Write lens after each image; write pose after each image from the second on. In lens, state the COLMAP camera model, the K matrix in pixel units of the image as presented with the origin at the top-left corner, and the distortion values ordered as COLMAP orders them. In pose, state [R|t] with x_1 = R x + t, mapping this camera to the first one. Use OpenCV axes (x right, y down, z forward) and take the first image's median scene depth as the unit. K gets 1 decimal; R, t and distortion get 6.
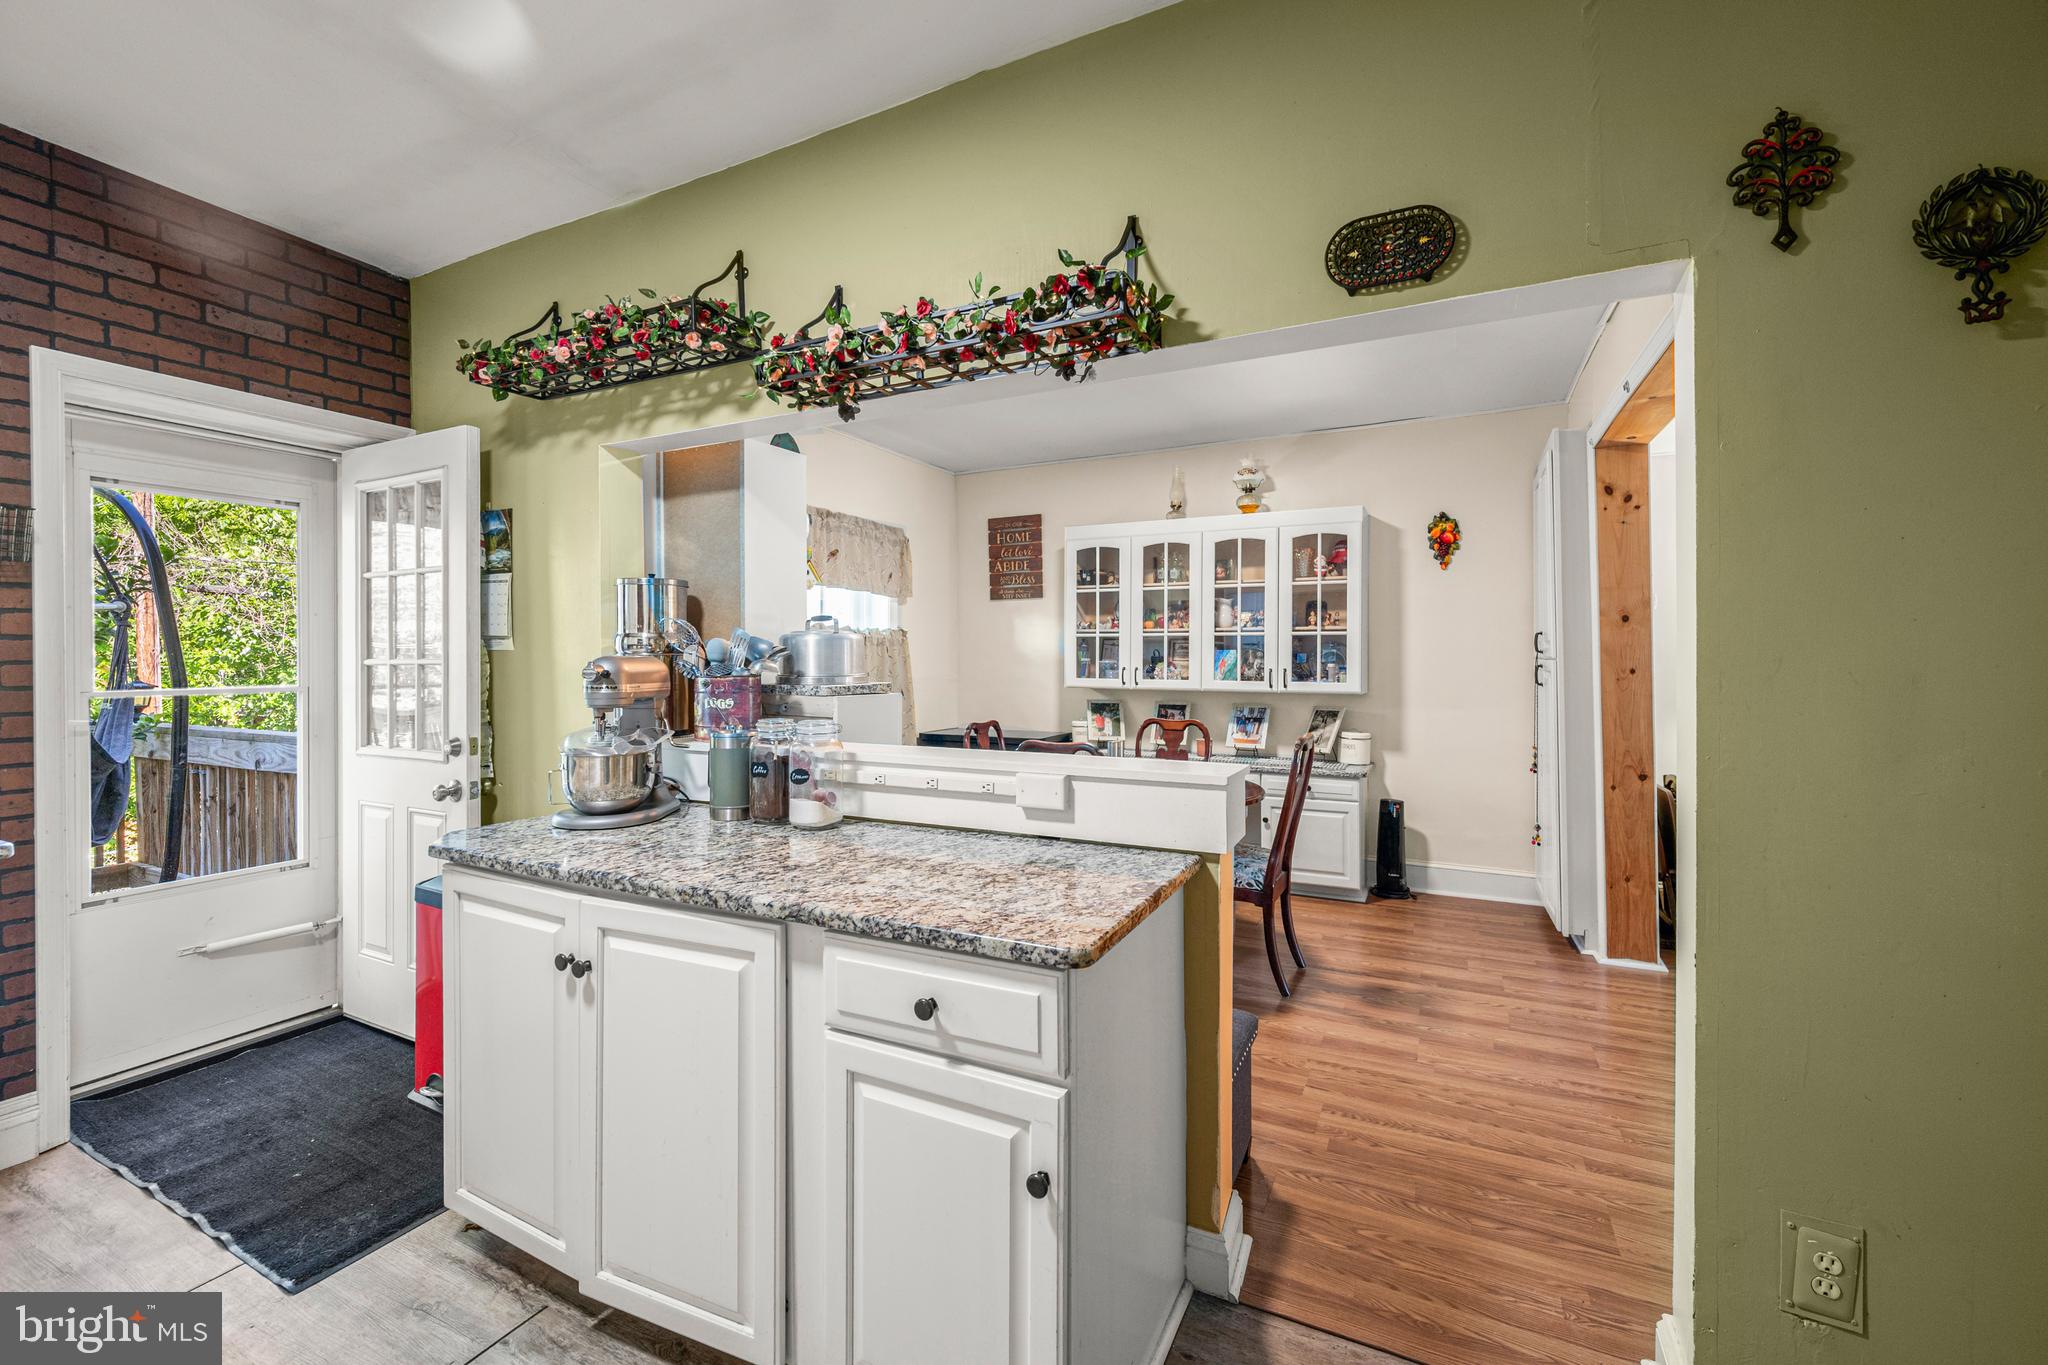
lens RADIAL K [[845.6, 0, 1018.6], [0, 845.6, 659.6], [0, 0, 1]] dist [-0.000497, -0.000013]
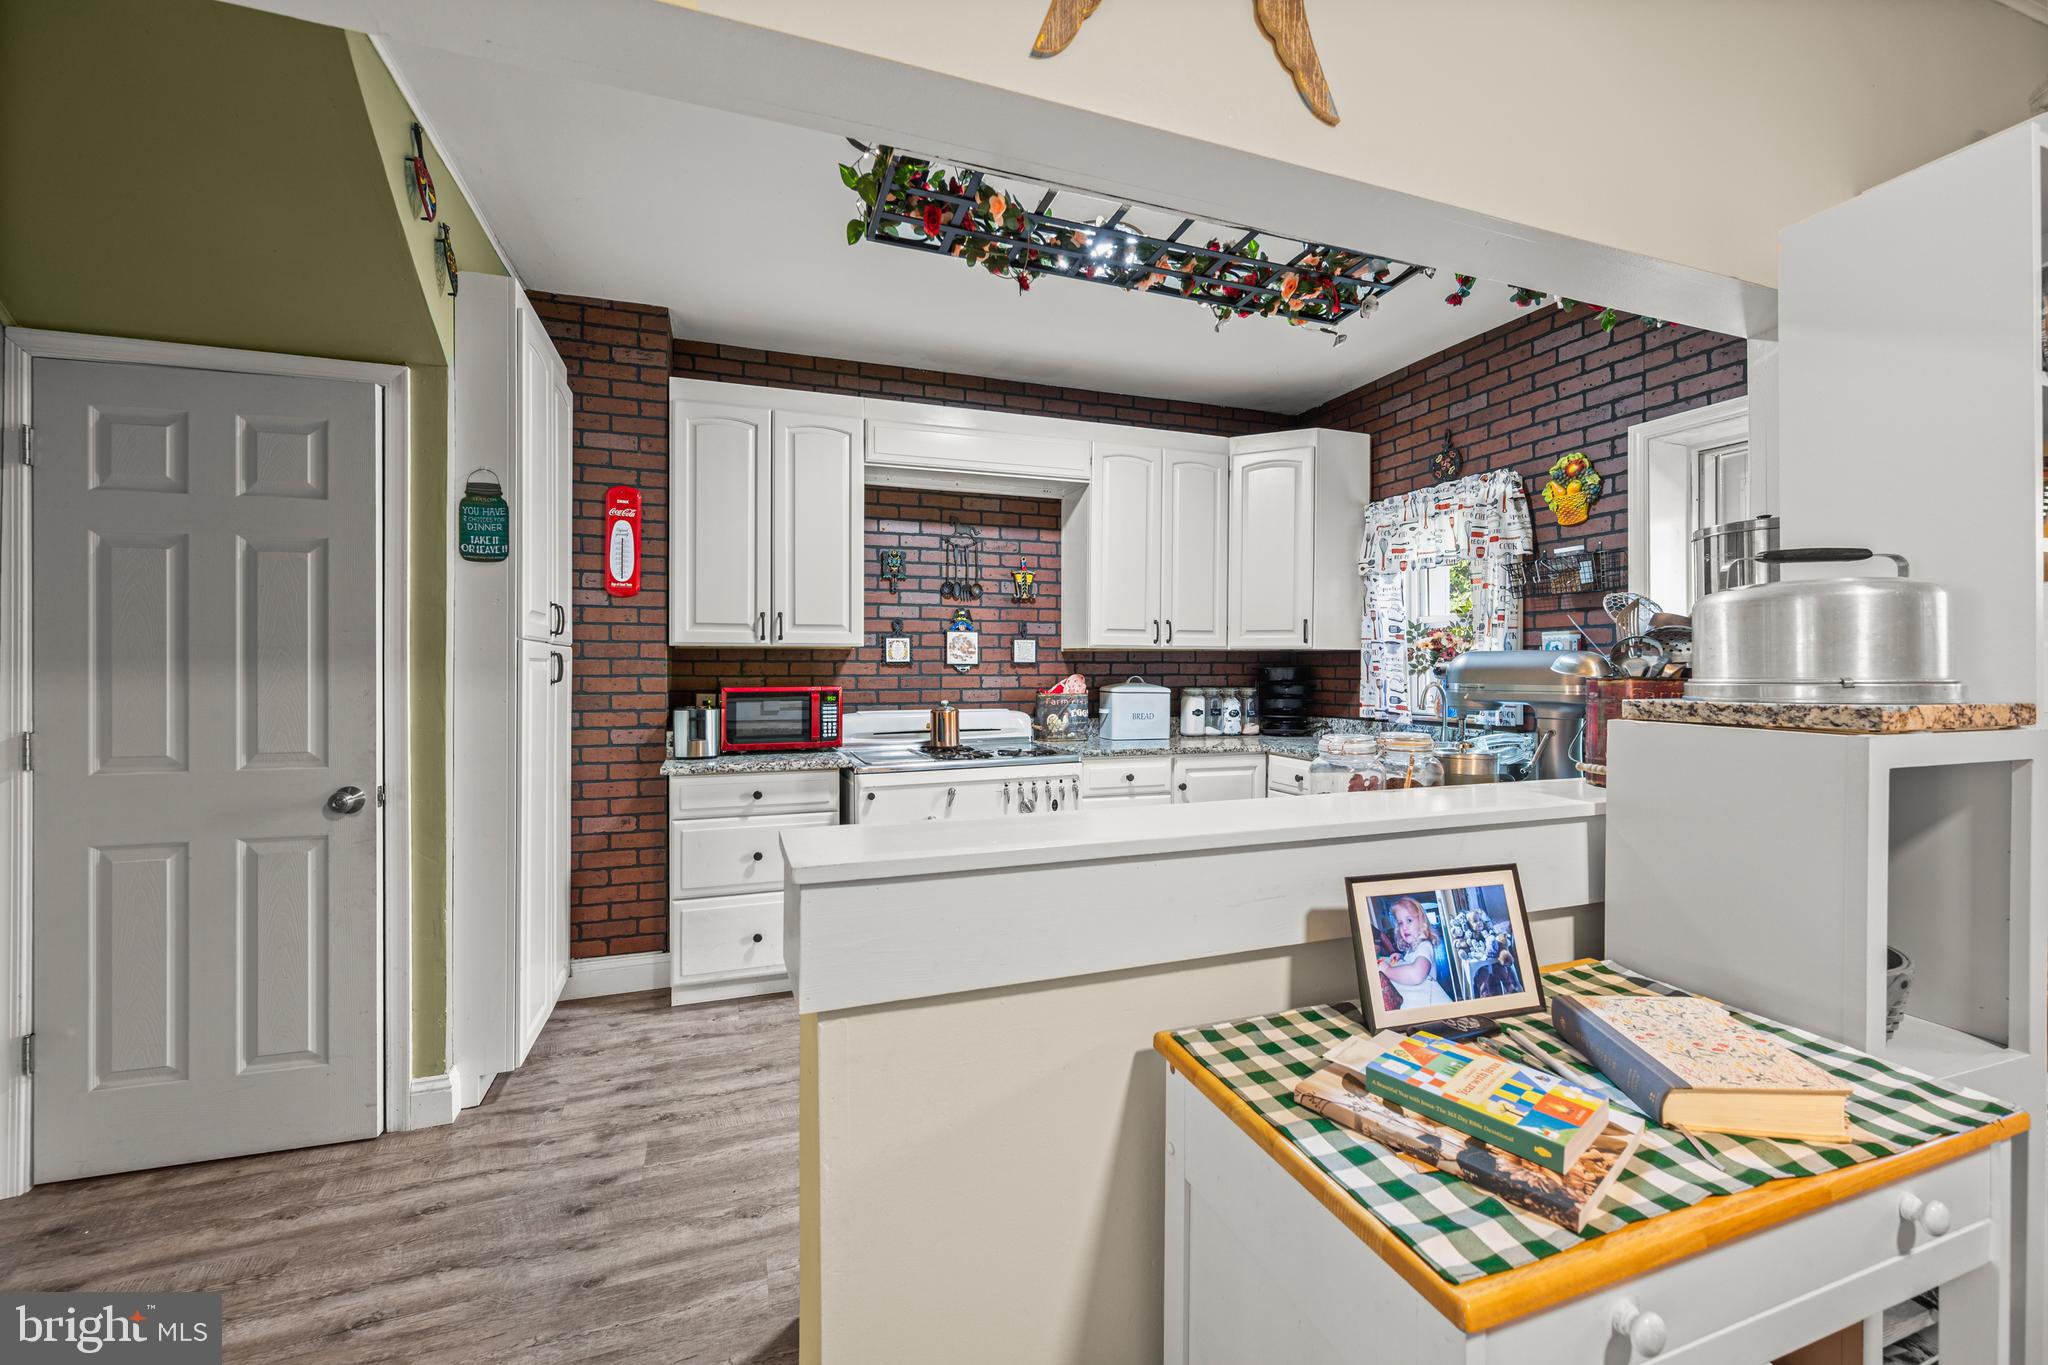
lens RADIAL K [[806.9, 0, 1025.2], [0, 806.9, 670.4], [0, 0, 1]] dist [-0.000648, -0.000134]
pose [[-0.682988, 0.000706, -0.730429, 0.378510], [-0.000851, 0.999998, 0.001763, 0.012171], [0.730429, 0.001826, -0.682987, 1.043654]]
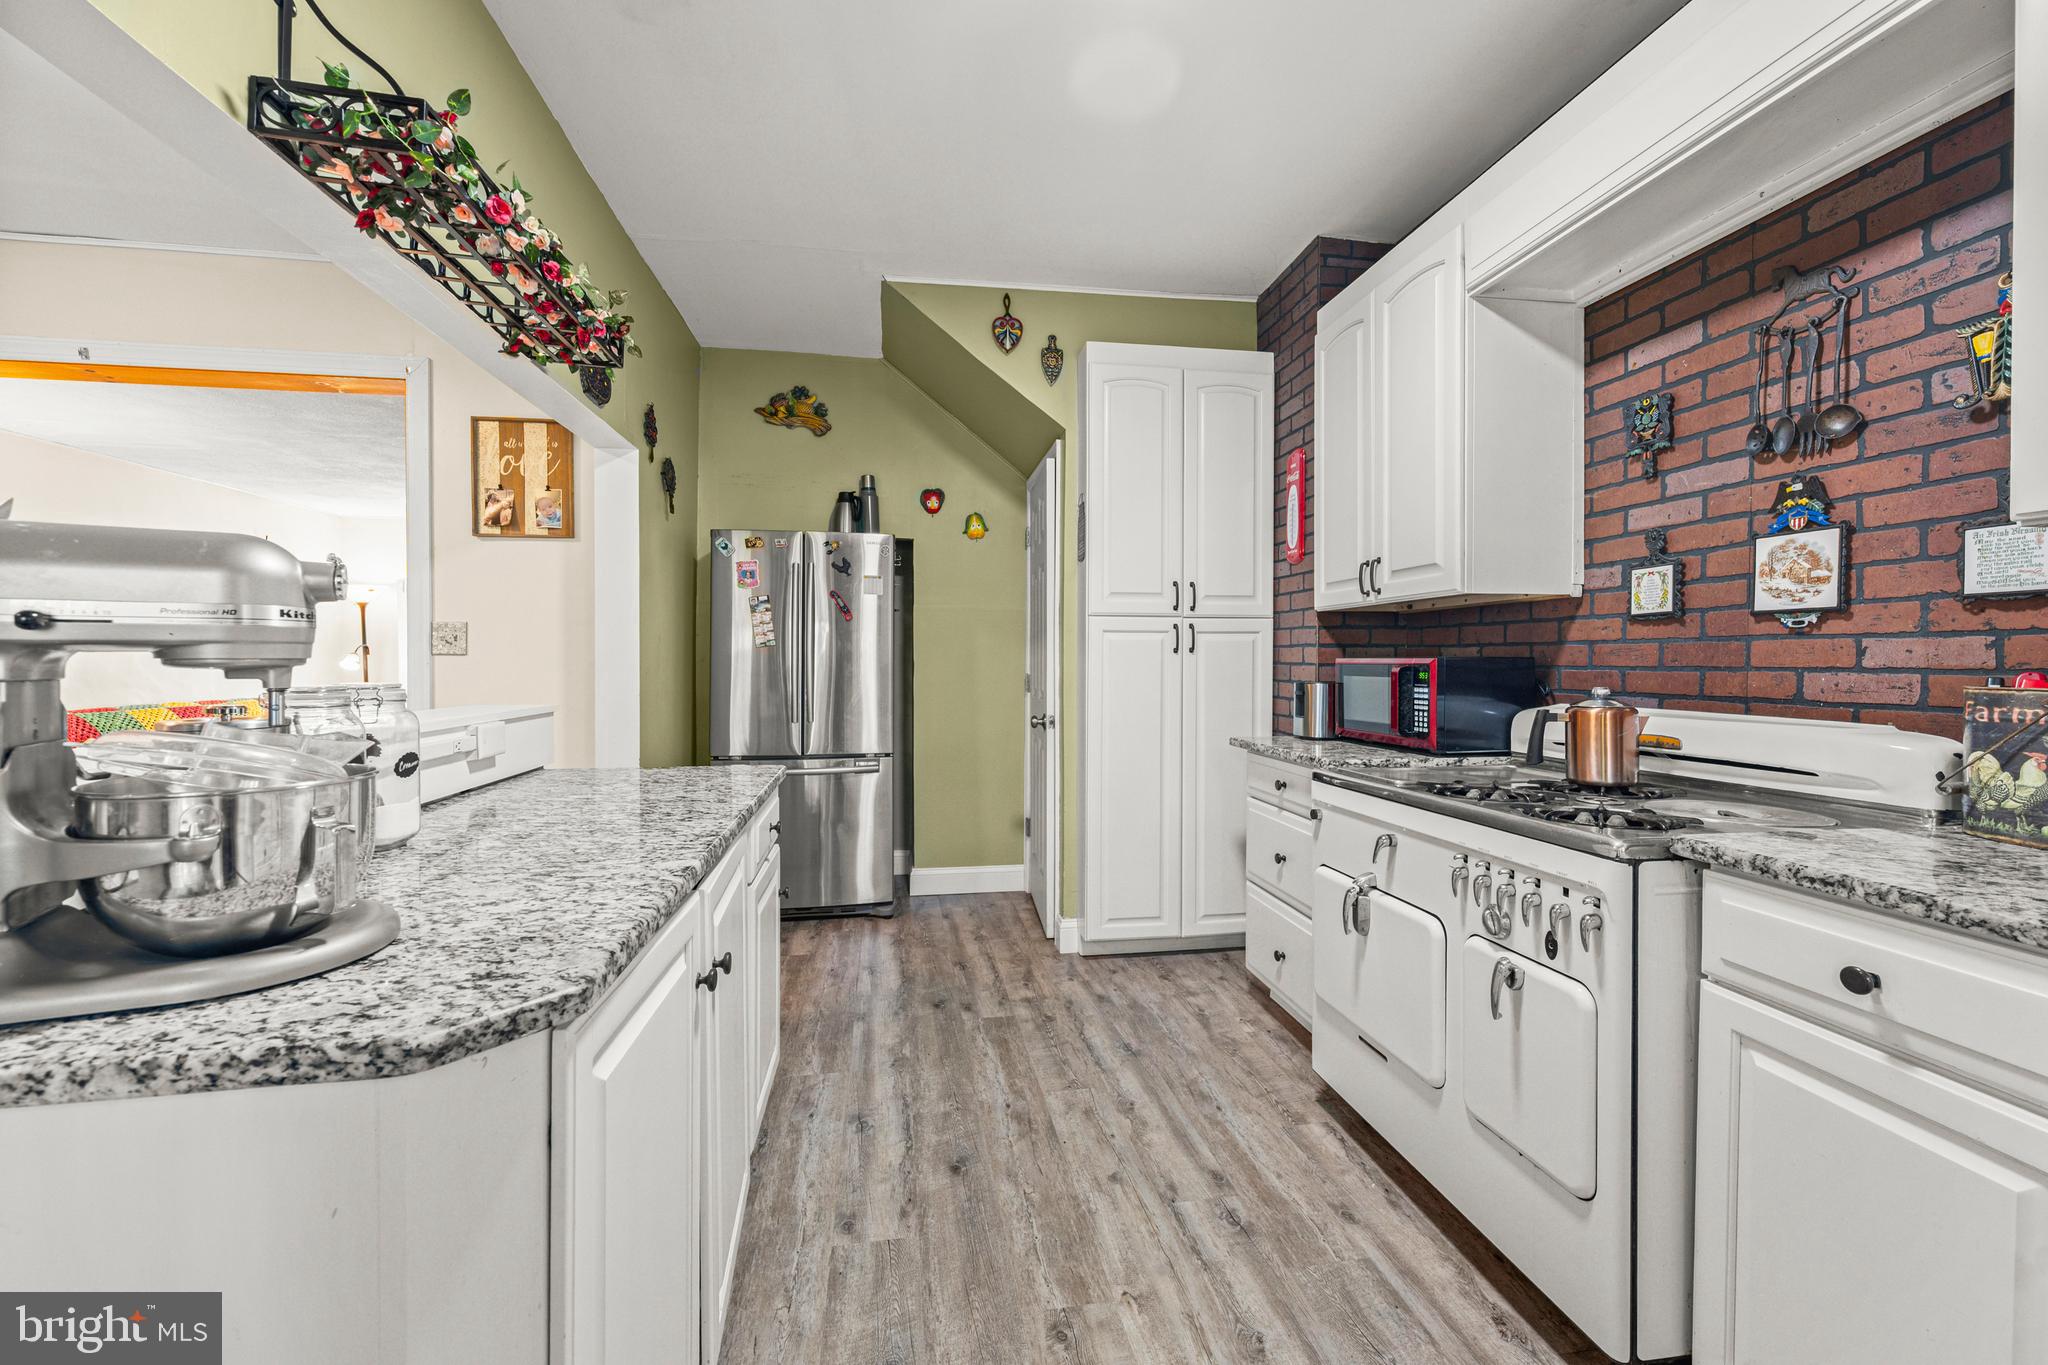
lens RADIAL K [[814.8, 0, 1019.2], [0, 814.8, 668.6], [0, 0, 1]] dist [-0.000046, 0.000022]
pose [[-0.584780, -0.010499, 0.811124, -0.848868], [-0.001222, 0.999927, 0.012062, 0.043290], [-0.811191, 0.006063, -0.584750, 0.787052]]
